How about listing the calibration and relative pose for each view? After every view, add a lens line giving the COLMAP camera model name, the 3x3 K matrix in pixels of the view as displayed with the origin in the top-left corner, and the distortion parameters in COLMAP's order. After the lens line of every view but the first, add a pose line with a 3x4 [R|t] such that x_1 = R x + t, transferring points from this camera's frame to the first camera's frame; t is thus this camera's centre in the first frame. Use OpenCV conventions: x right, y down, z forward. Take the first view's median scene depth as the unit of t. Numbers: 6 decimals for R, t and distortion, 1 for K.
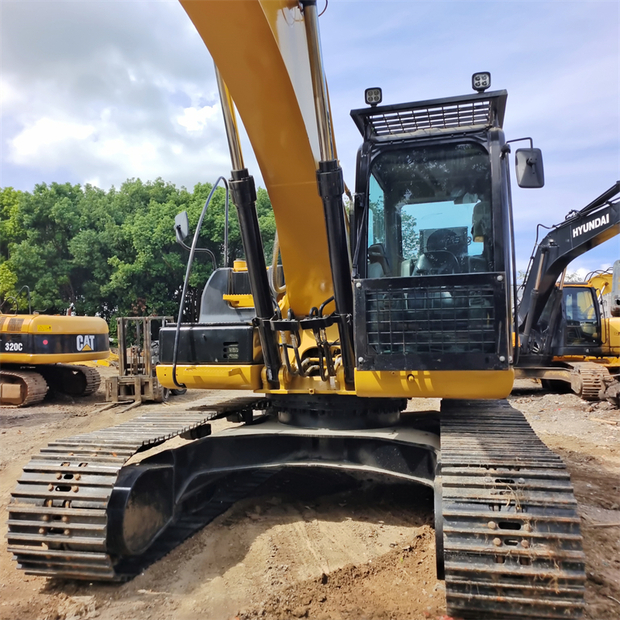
lens RADIAL K [[563.3, 0, 317.1], [0, 563.3, 307.3], [0, 0, 1]] dist [0.026582, 0.009991]
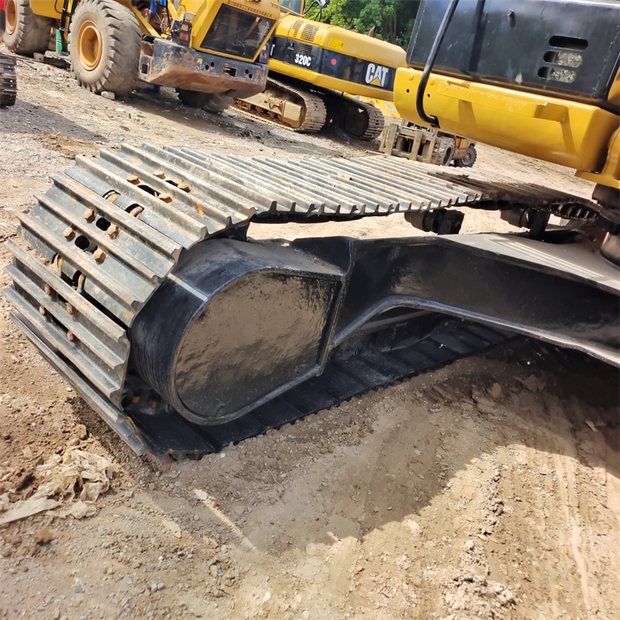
lens RADIAL K [[563.3, 0, 317.1], [0, 563.3, 307.3], [0, 0, 1]] dist [0.026582, 0.009991]
pose [[0.838849, 0.380490, -0.389307, -0.069224], [-0.205997, 0.883851, 0.419967, 0.095822], [0.503883, -0.272093, 0.819797, 0.499481]]
